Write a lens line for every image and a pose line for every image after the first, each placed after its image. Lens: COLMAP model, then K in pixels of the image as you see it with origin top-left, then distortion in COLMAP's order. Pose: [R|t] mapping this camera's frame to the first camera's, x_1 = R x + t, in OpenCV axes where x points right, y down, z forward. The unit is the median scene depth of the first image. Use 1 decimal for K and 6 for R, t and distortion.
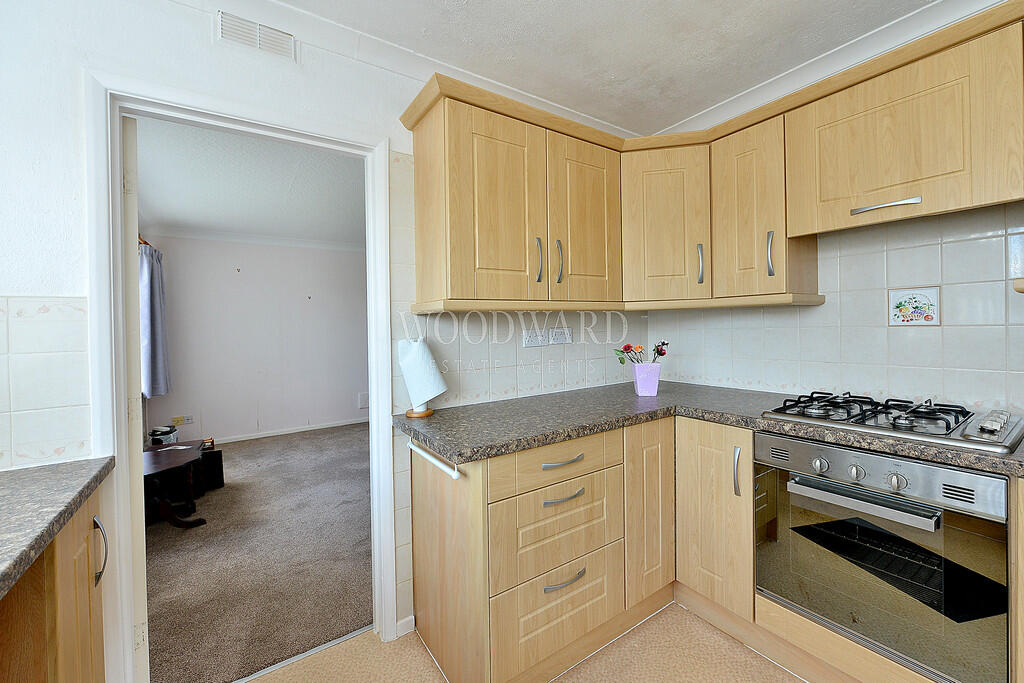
lens RADIAL K [[411.2, 0, 511.7], [0, 411.2, 314.9], [0, 0, 1]] dist [-0.000279, -0.000083]
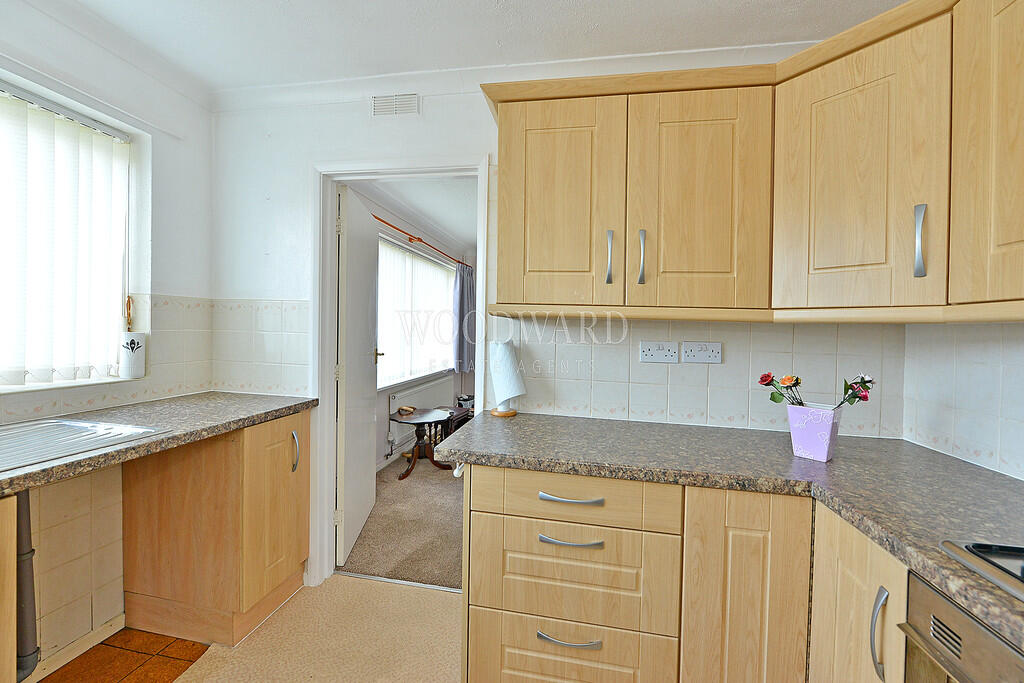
lens RADIAL K [[416.6, 0, 511.0], [0, 416.6, 321.7], [0, 0, 1]] dist [-0.003220, -0.000287]
pose [[0.711079, 0.036989, -0.702138, 0.540238], [-0.032455, 0.999278, 0.019774, -0.013342], [0.702362, 0.008727, 0.711766, 0.270174]]
